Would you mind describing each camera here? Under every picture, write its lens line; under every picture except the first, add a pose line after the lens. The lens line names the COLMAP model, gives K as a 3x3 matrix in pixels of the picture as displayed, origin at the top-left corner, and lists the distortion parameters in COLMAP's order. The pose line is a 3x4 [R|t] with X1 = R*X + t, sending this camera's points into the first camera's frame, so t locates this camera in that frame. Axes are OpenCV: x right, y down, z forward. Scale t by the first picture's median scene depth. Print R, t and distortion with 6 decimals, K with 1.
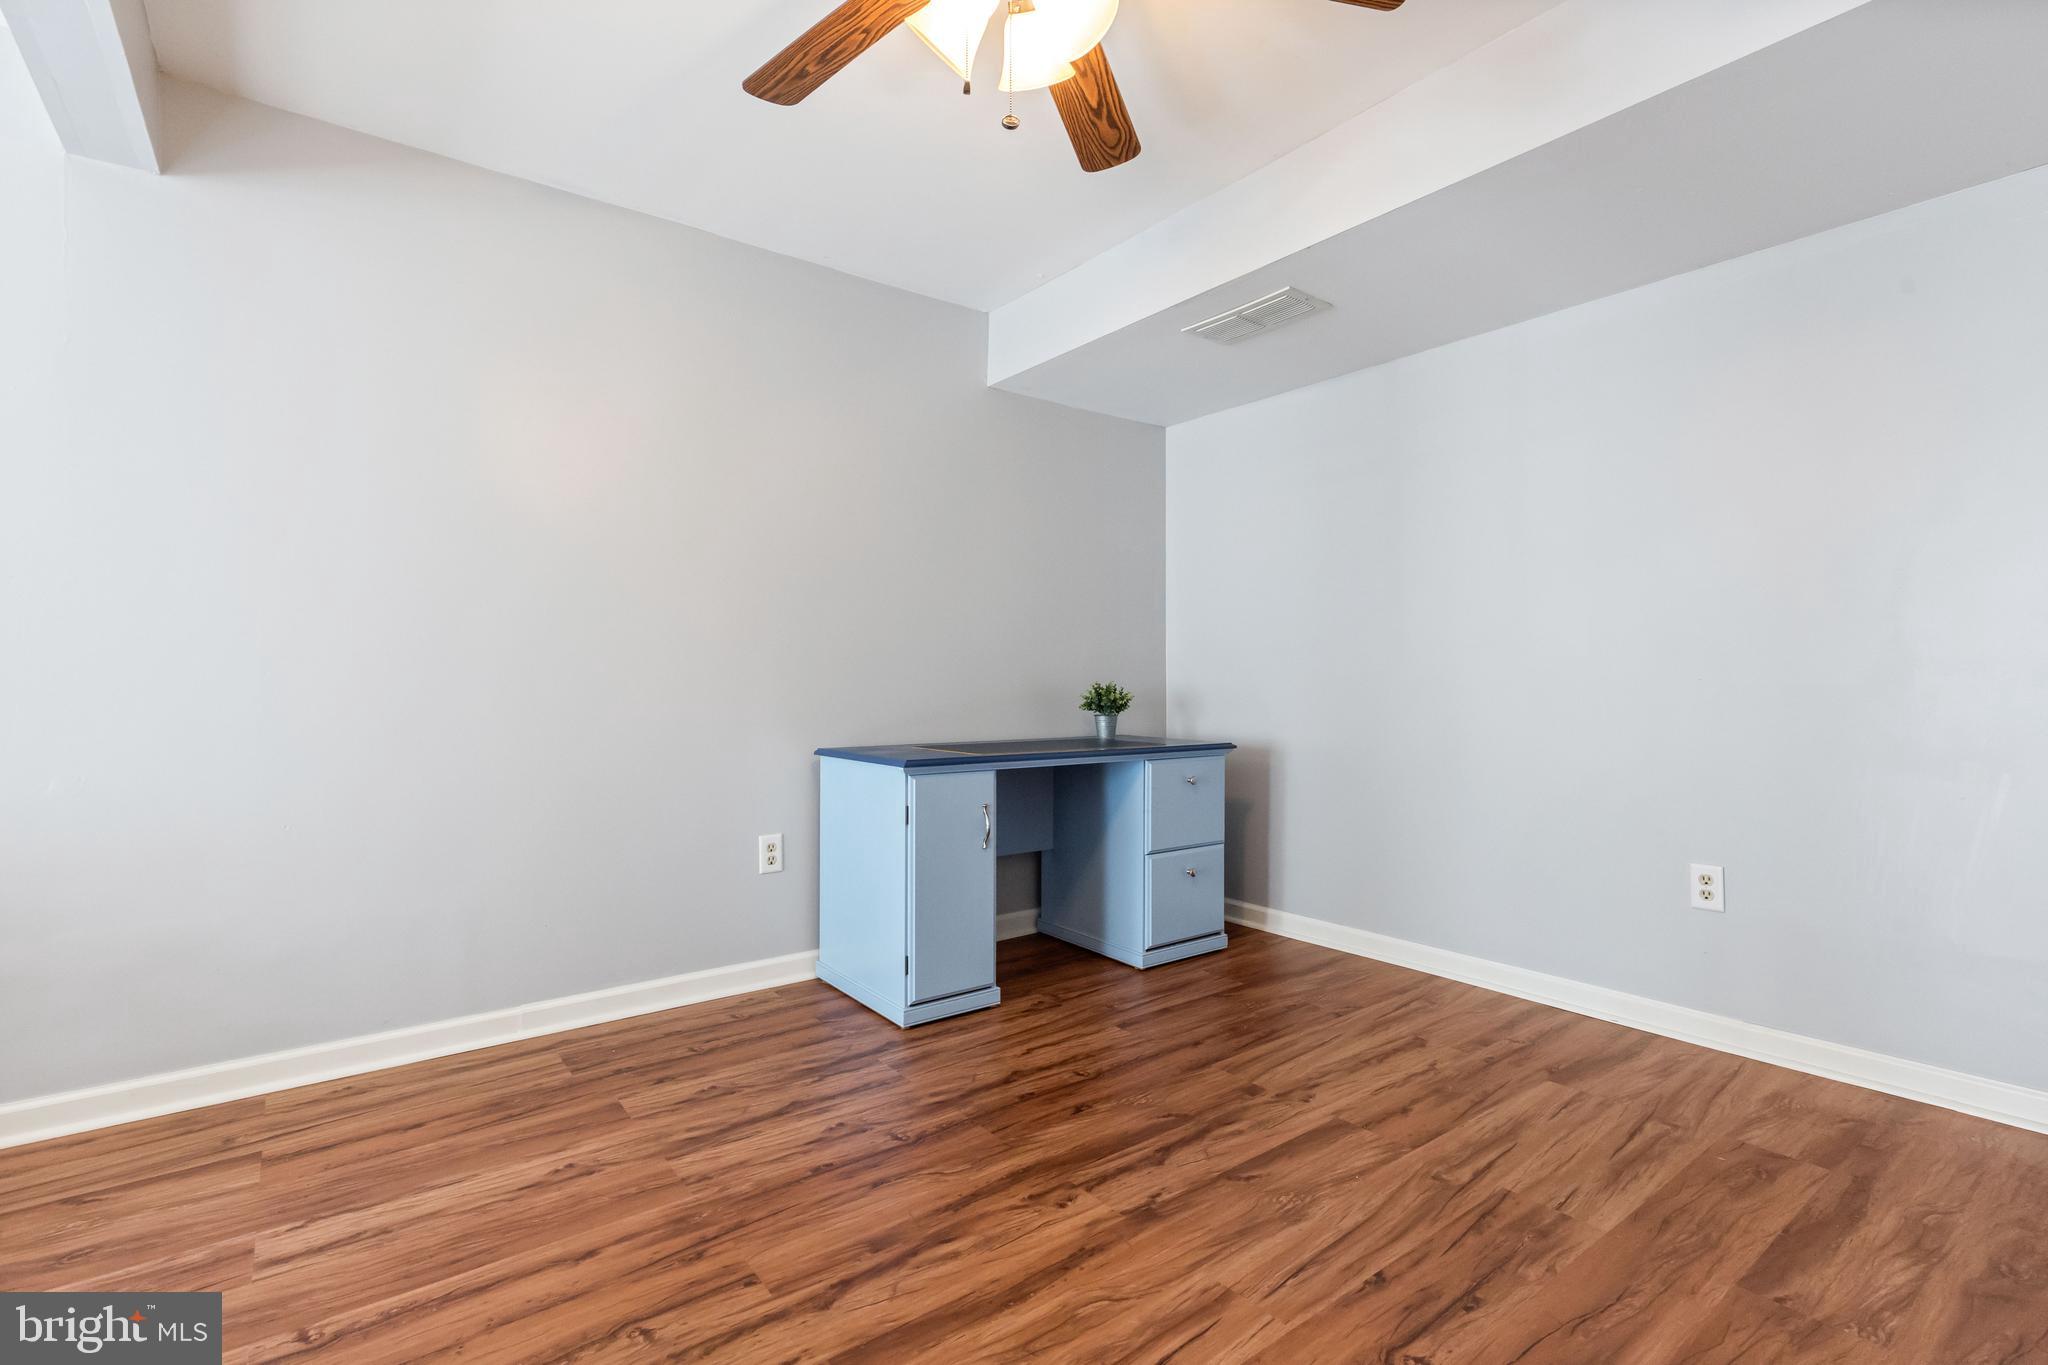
lens RADIAL K [[940.0, 0, 1021.2], [0, 940.0, 683.5], [0, 0, 1]] dist [0.000998, 0.000808]
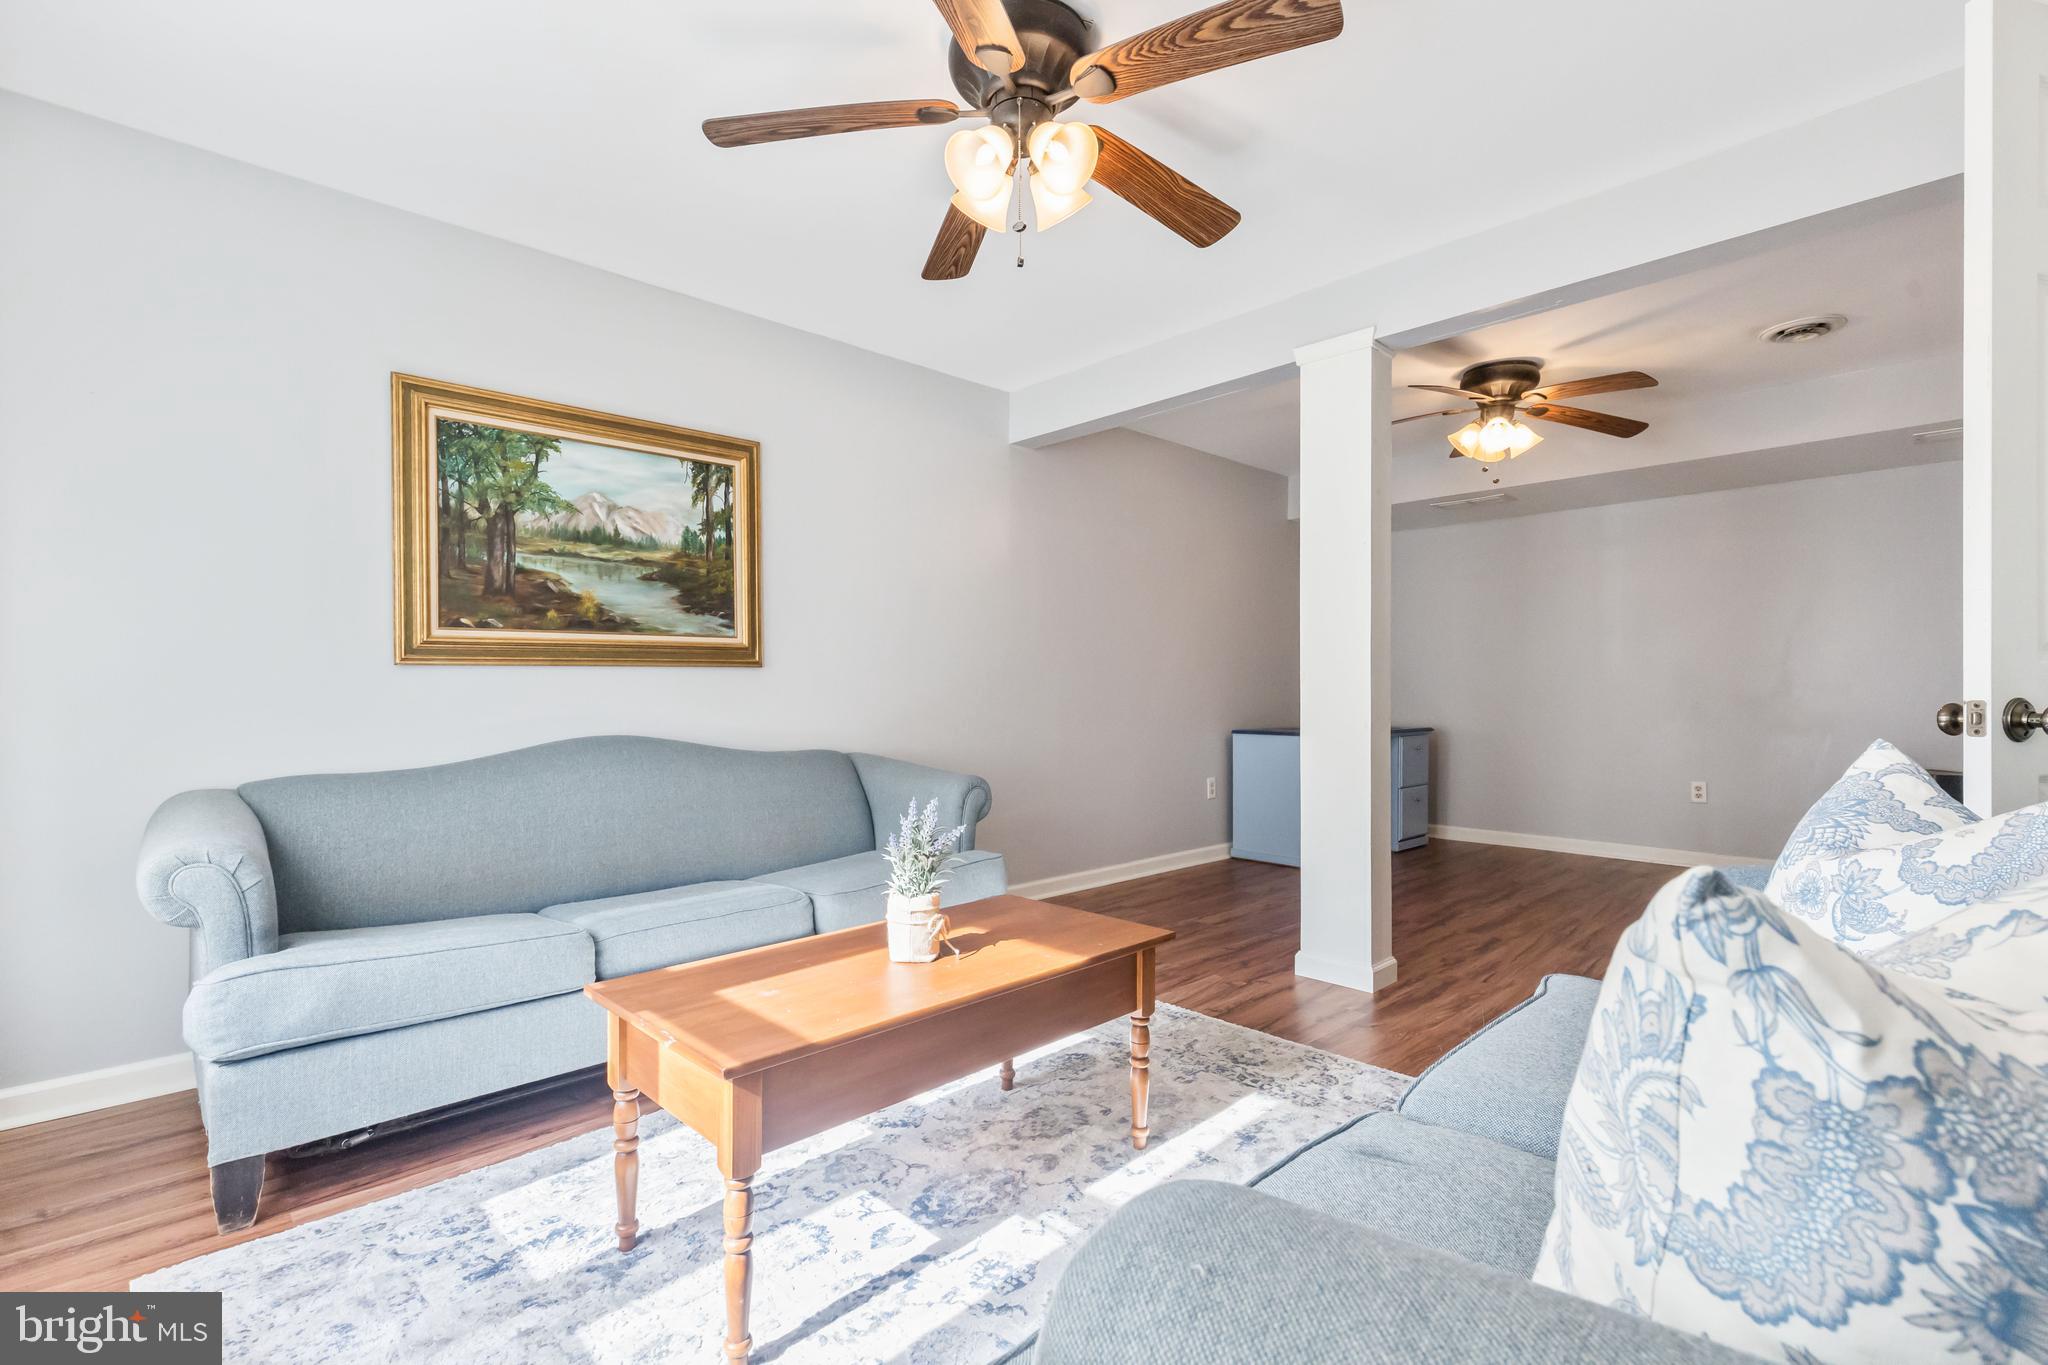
lens RADIAL K [[932.7, 0, 1022.5], [0, 932.7, 702.5], [0, 0, 1]] dist [-0.002525, -0.000139]
pose [[0.993124, 0.003283, 0.117024, -1.358056], [-0.004378, 0.999949, 0.009096, 0.003029], [-0.116988, -0.009546, 0.993087, -1.191221]]
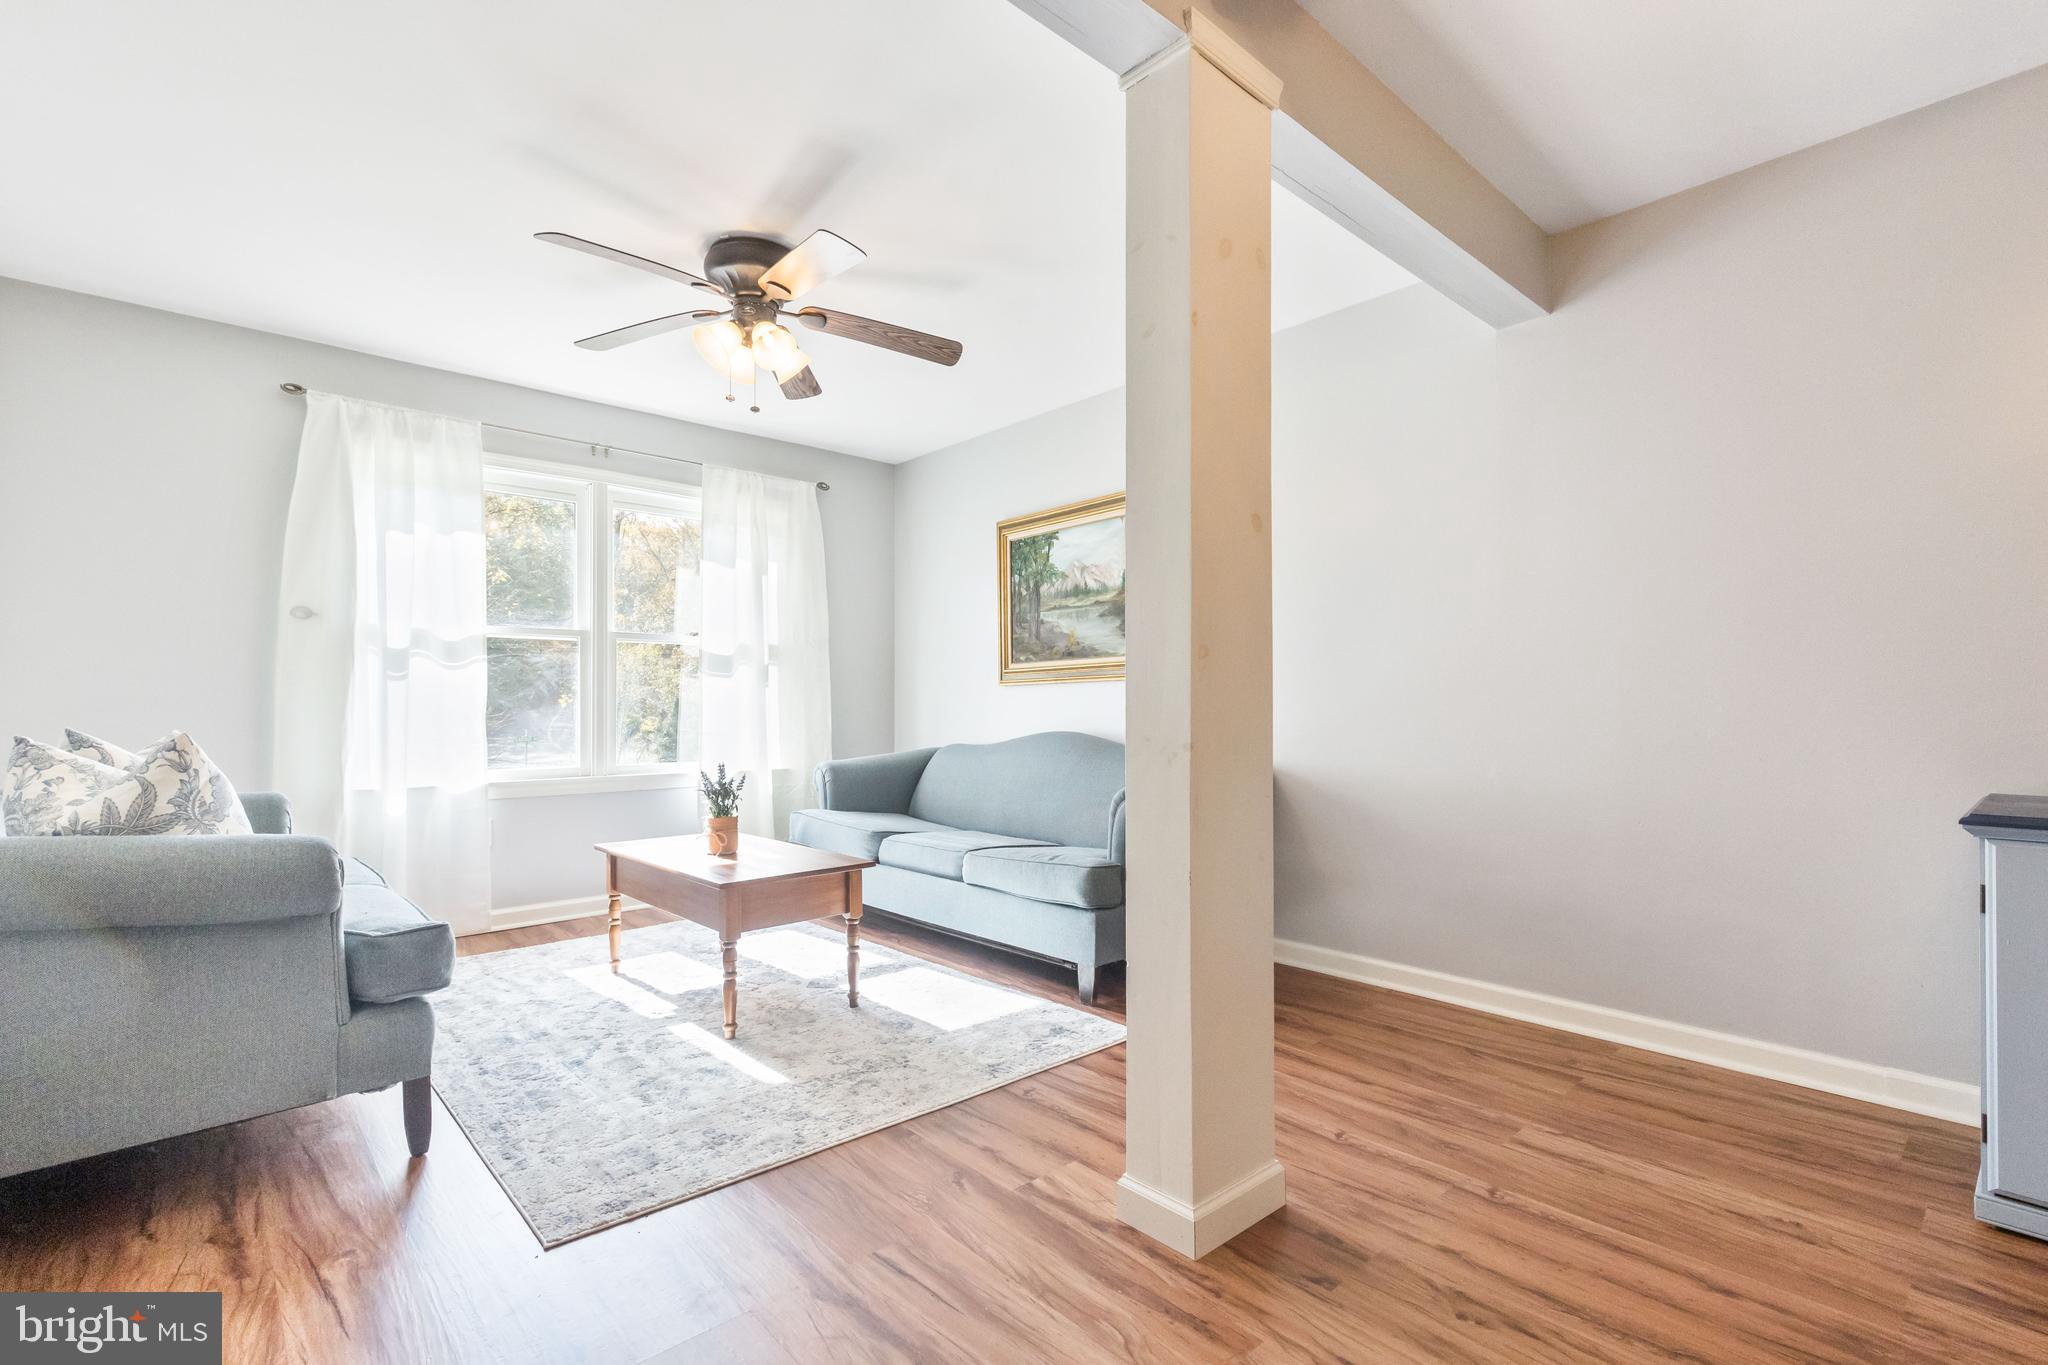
lens RADIAL K [[940.0, 0, 1021.2], [0, 940.0, 683.5], [0, 0, 1]] dist [0.000998, 0.000808]
pose [[0.077929, -0.018671, -0.996784, 0.376089], [0.000294, 0.999825, -0.018705, 0.003794], [0.996959, 0.001165, 0.077921, 0.172943]]
